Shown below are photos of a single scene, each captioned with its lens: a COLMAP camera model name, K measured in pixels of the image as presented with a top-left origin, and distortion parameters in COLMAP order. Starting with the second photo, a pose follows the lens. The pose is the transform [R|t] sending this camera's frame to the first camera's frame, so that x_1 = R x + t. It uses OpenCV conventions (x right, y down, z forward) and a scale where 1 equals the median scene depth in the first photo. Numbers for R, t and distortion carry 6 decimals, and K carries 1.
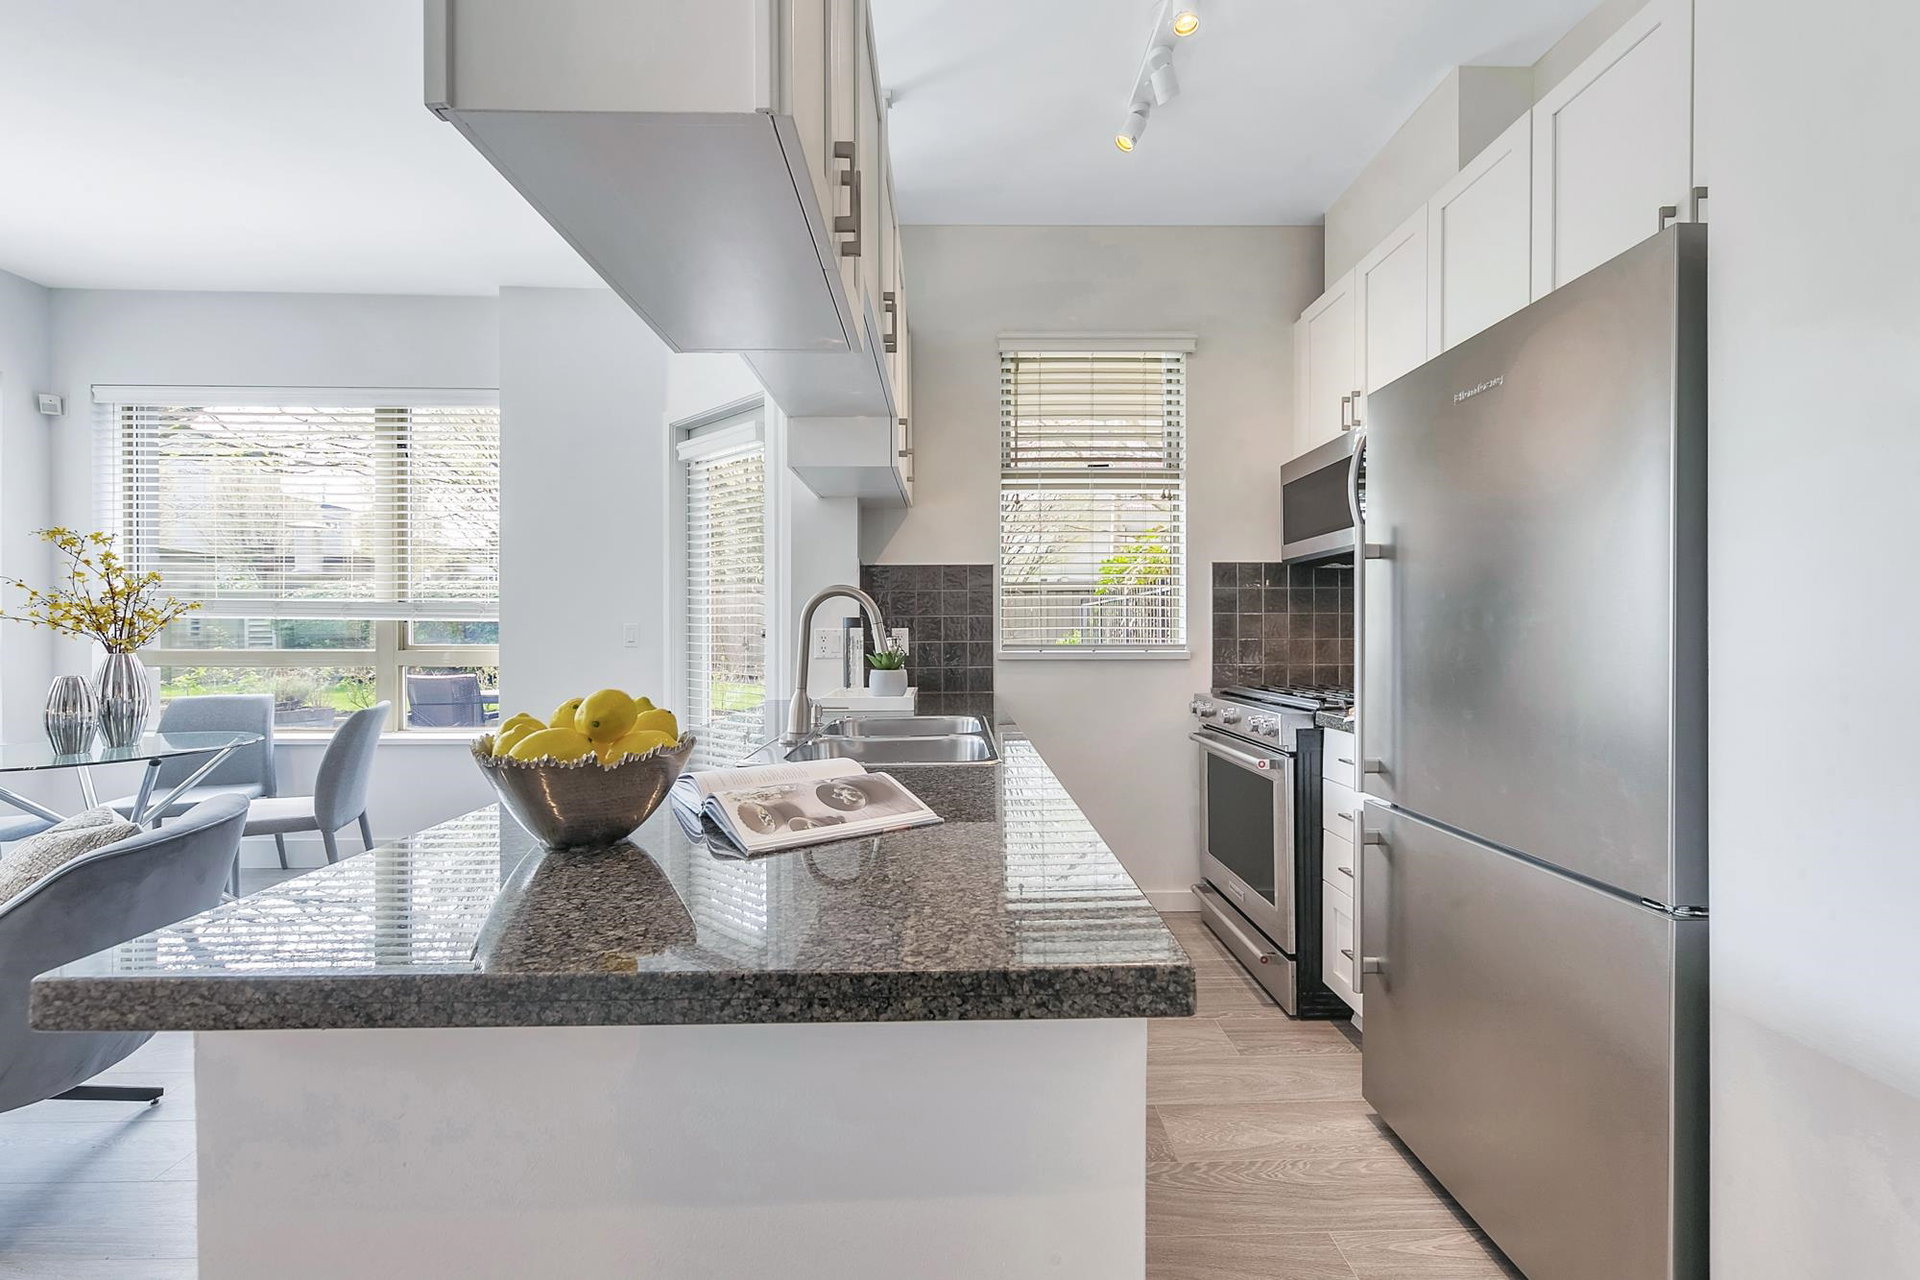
lens RADIAL K [[723.8, 0, 955.8], [0, 723.8, 636.8], [0, 0, 1]] dist [0.002972, 0.000387]
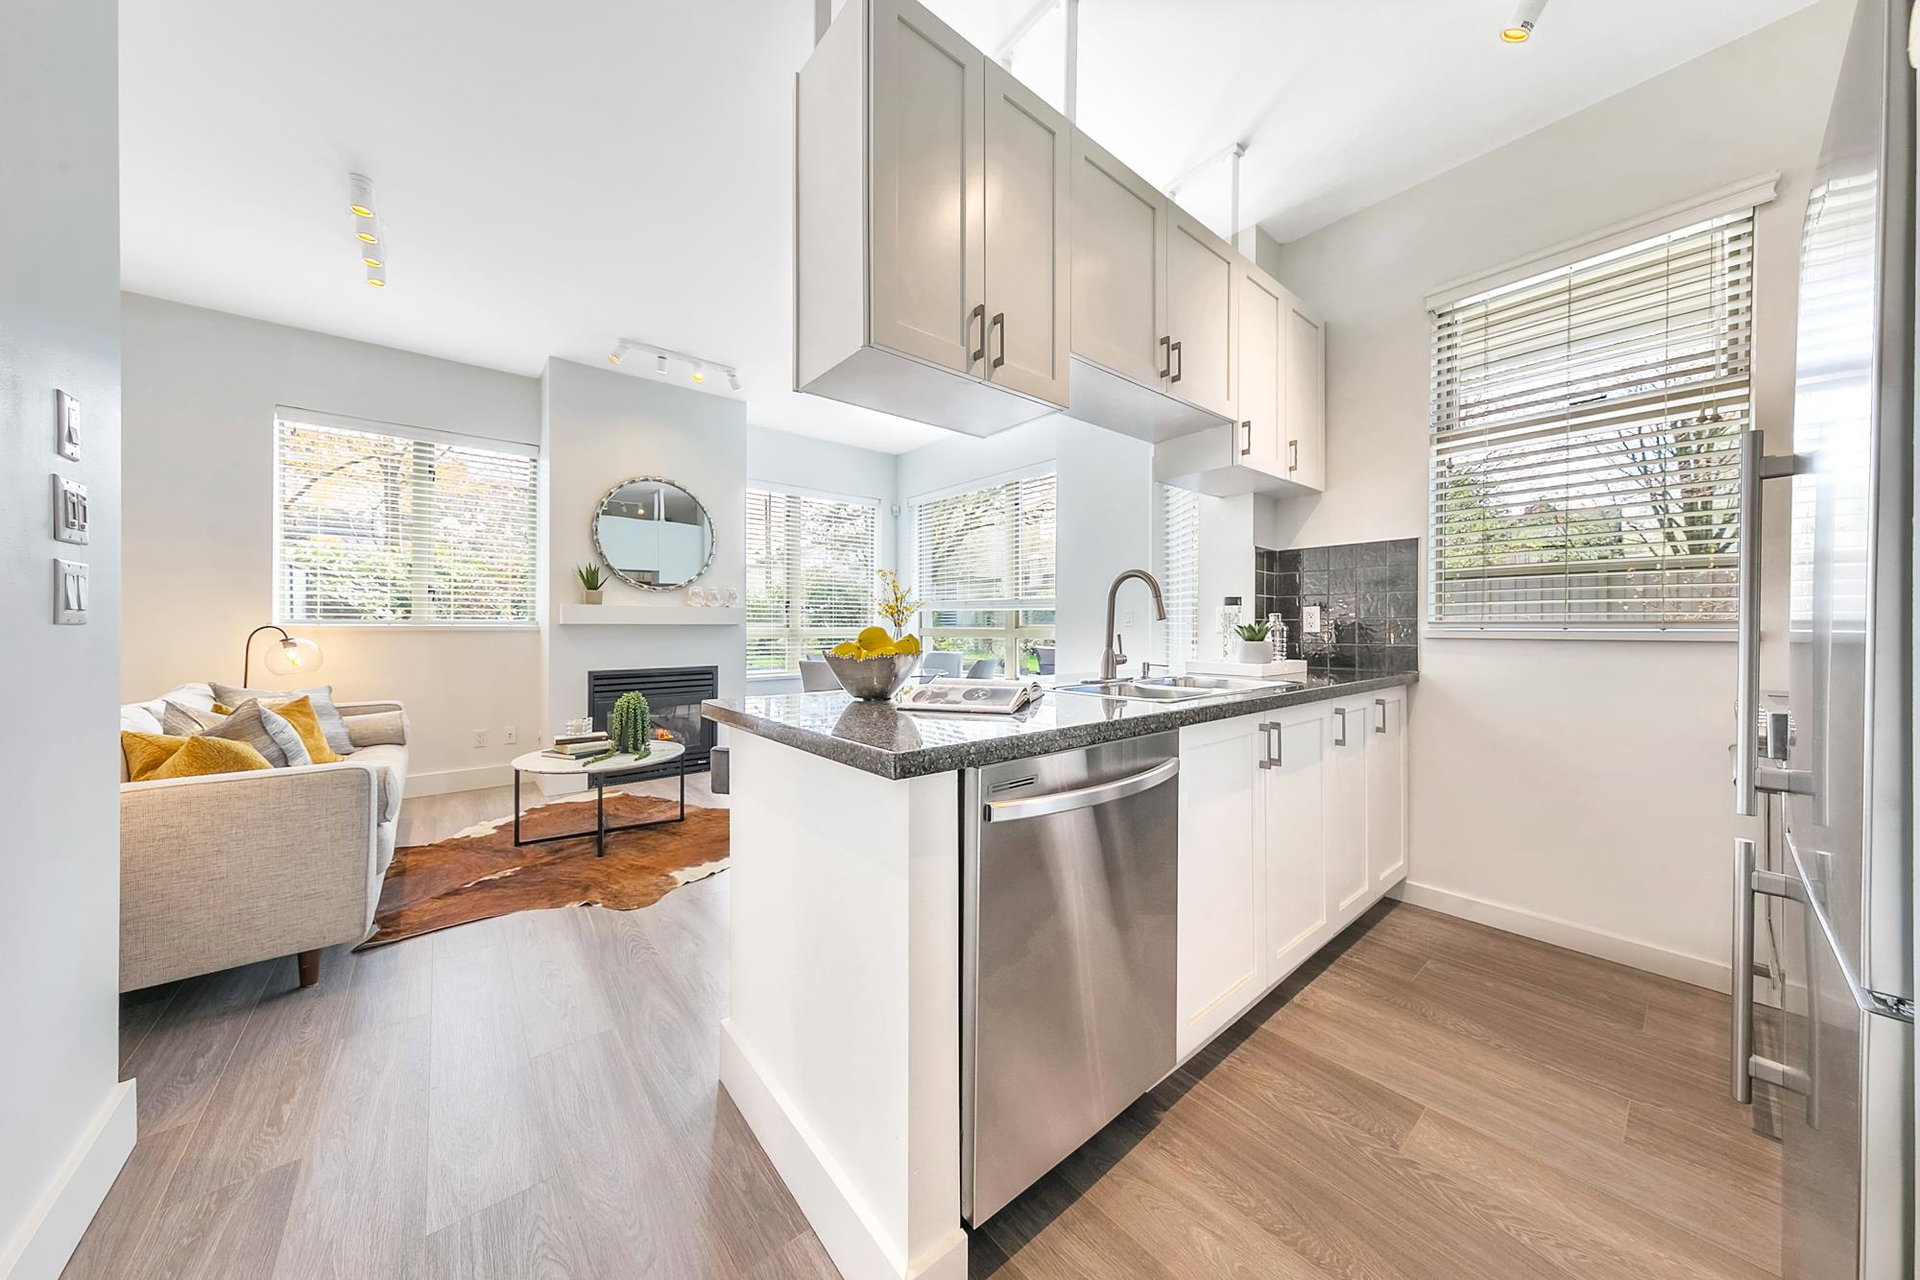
lens RADIAL K [[618.1, 0, 958.4], [0, 618.1, 624.4], [0, 0, 1]] dist [0.004532, -0.000110]
pose [[0.630056, -0.001572, -0.776548, 0.327942], [-0.003873, 0.999979, -0.005167, 0.023101], [0.776540, 0.006263, 0.630037, 0.019741]]
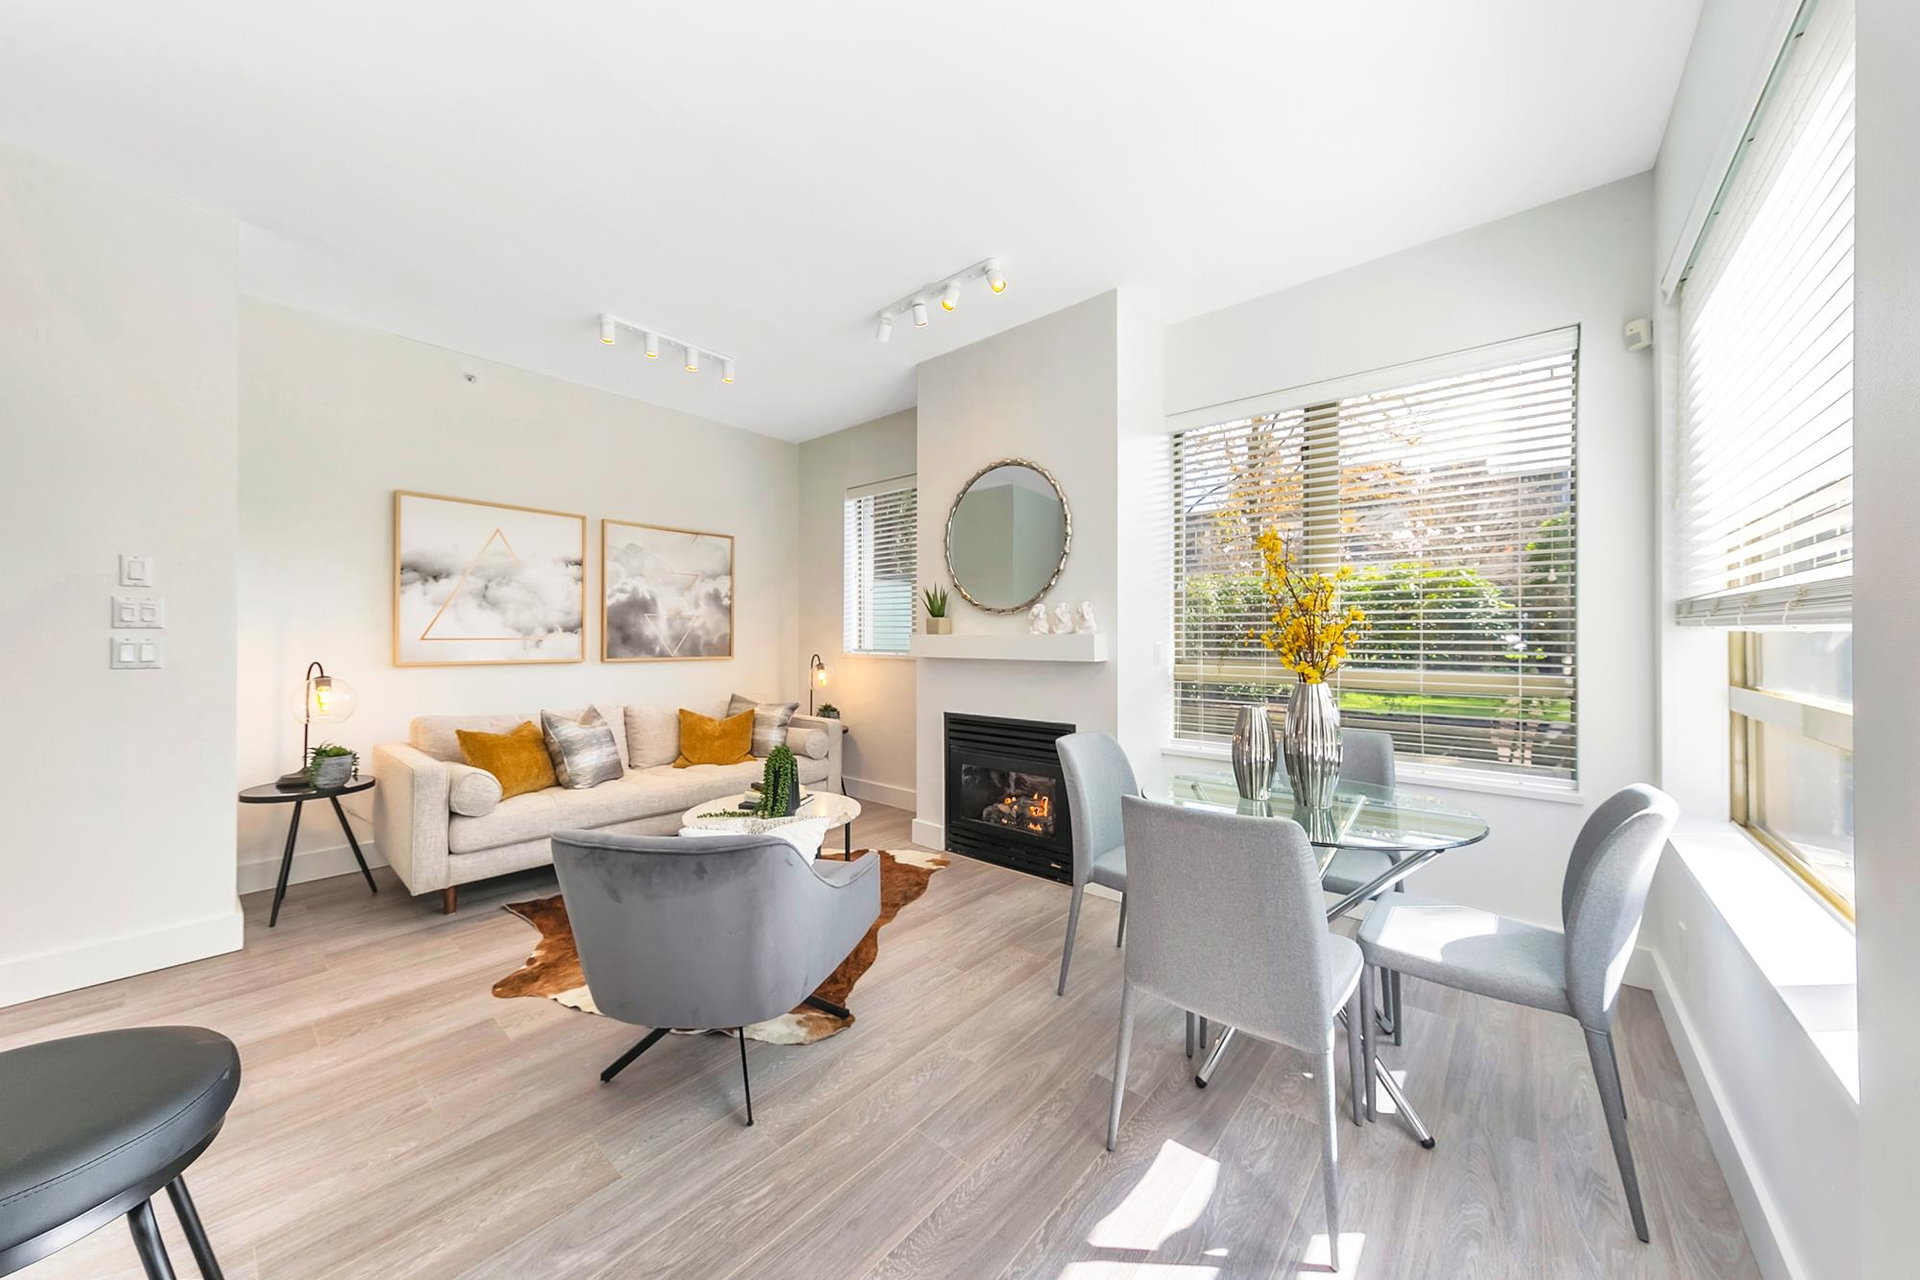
lens RADIAL K [[650.2, 0, 960.0], [0, 650.2, 640.0], [0, 0, 1]] dist [-0.000819, 0.000023]
pose [[-0.657711, 0.000723, -0.753270, -0.397337], [-0.007175, 0.999948, 0.007224, -0.027844], [0.753236, 0.010156, -0.657672, 1.169153]]
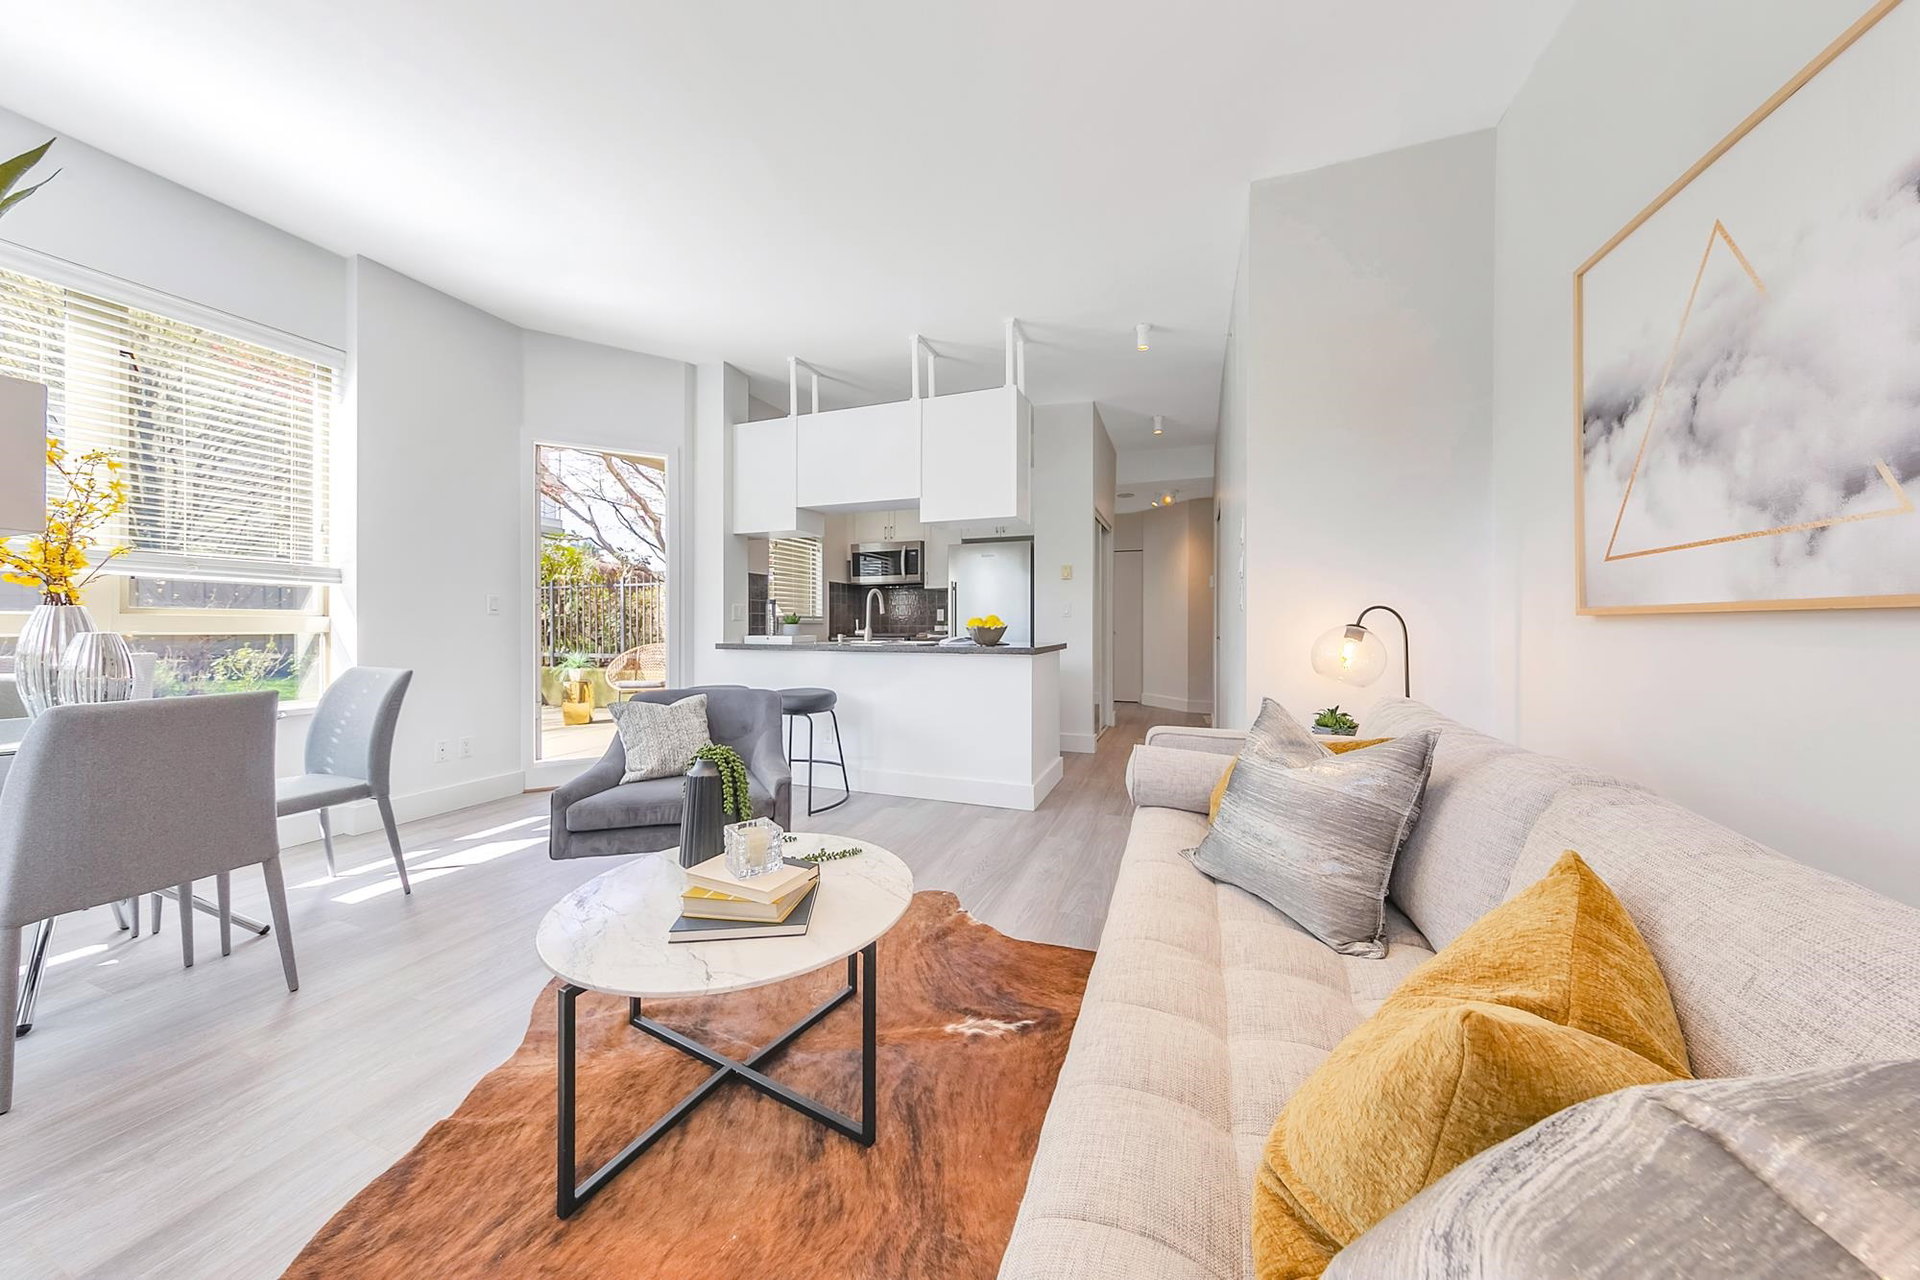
lens RADIAL K [[618.1, 0, 958.4], [0, 618.1, 624.4], [0, 0, 1]] dist [0.004532, -0.000110]
pose [[0.371868, 0.002653, 0.928282, -1.411123], [0.003544, 0.999985, -0.004278, 0.047583], [-0.928279, 0.004881, 0.371853, -0.117912]]
